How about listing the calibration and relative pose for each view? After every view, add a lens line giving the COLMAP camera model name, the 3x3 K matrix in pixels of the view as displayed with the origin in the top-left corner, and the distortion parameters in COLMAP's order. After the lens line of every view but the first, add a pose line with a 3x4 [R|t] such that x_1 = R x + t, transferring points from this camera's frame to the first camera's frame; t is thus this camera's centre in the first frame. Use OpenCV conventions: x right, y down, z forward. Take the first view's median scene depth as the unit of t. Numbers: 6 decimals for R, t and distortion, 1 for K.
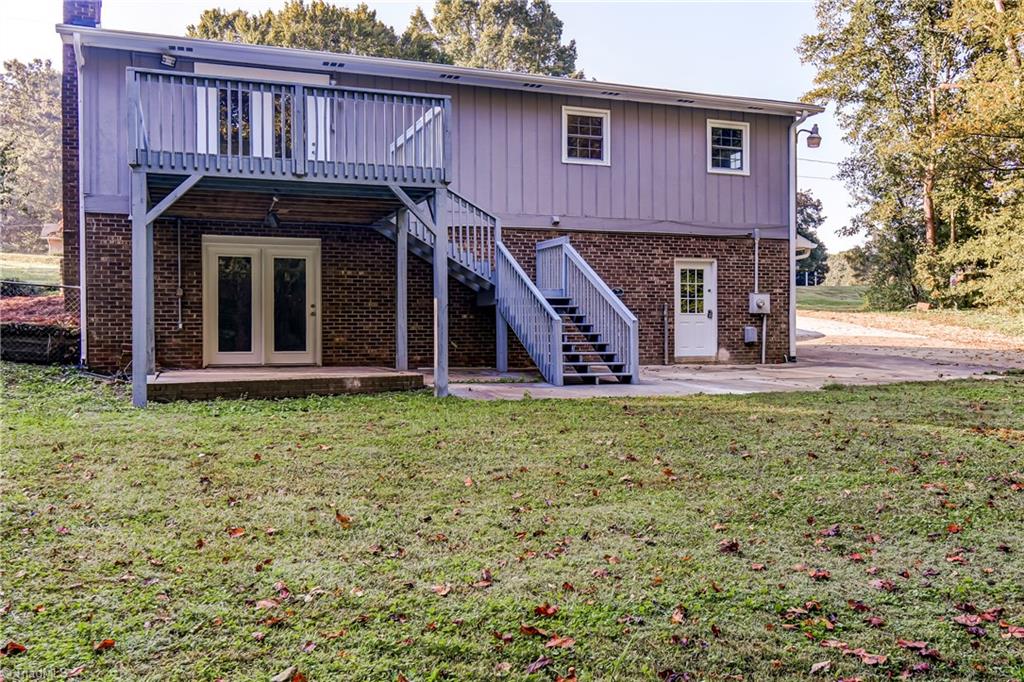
lens RADIAL K [[838.5, 0, 510.6], [0, 838.5, 340.0], [0, 0, 1]] dist [0.019584, 0.000160]
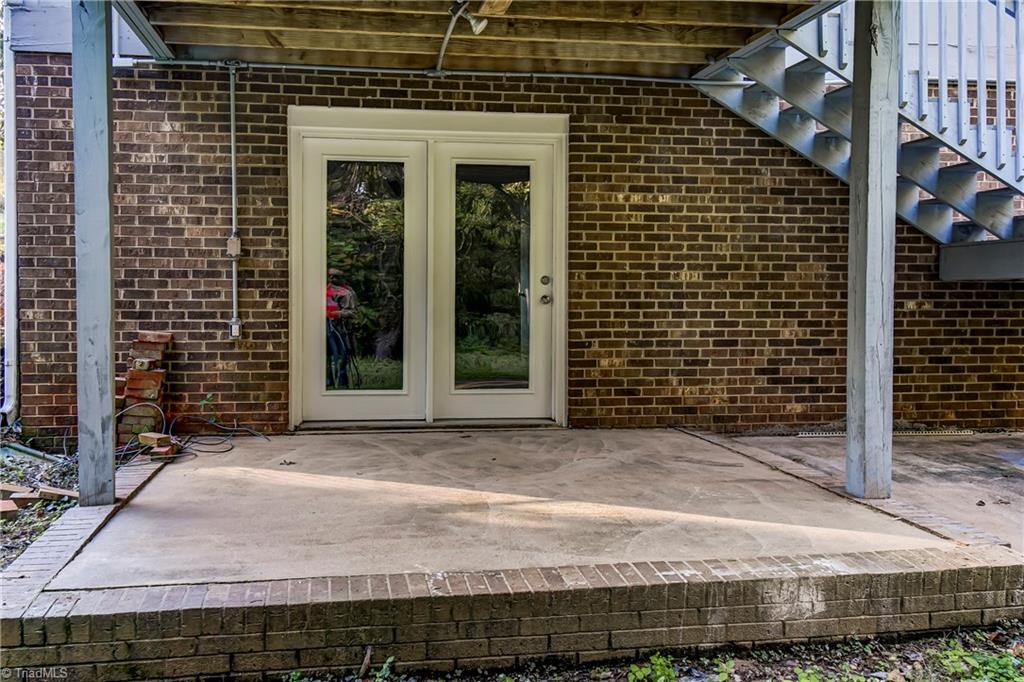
lens RADIAL K [[838.5, 0, 507.2], [0, 838.5, 310.2], [0, 0, 1]] dist [0.019584, 0.000160]
pose [[0.985284, 0.008346, -0.170721, -0.182033], [-0.006841, 0.999932, 0.009403, -0.029087], [0.170788, -0.008097, 0.985275, 0.584467]]
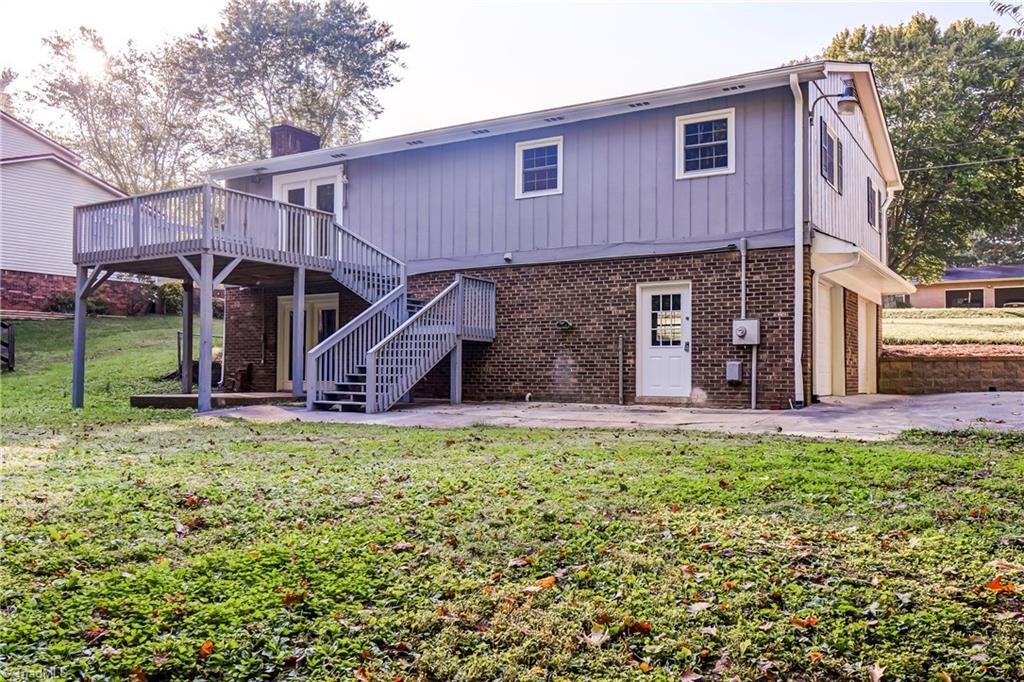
lens RADIAL K [[838.5, 0, 509.7], [0, 838.5, 342.7], [0, 0, 1]] dist [0.019584, 0.000160]
pose [[0.633902, -0.013069, -0.773303, 0.918397], [-0.001507, 0.999834, -0.018133, -0.022532], [0.773412, 0.012660, 0.633778, 0.394294]]
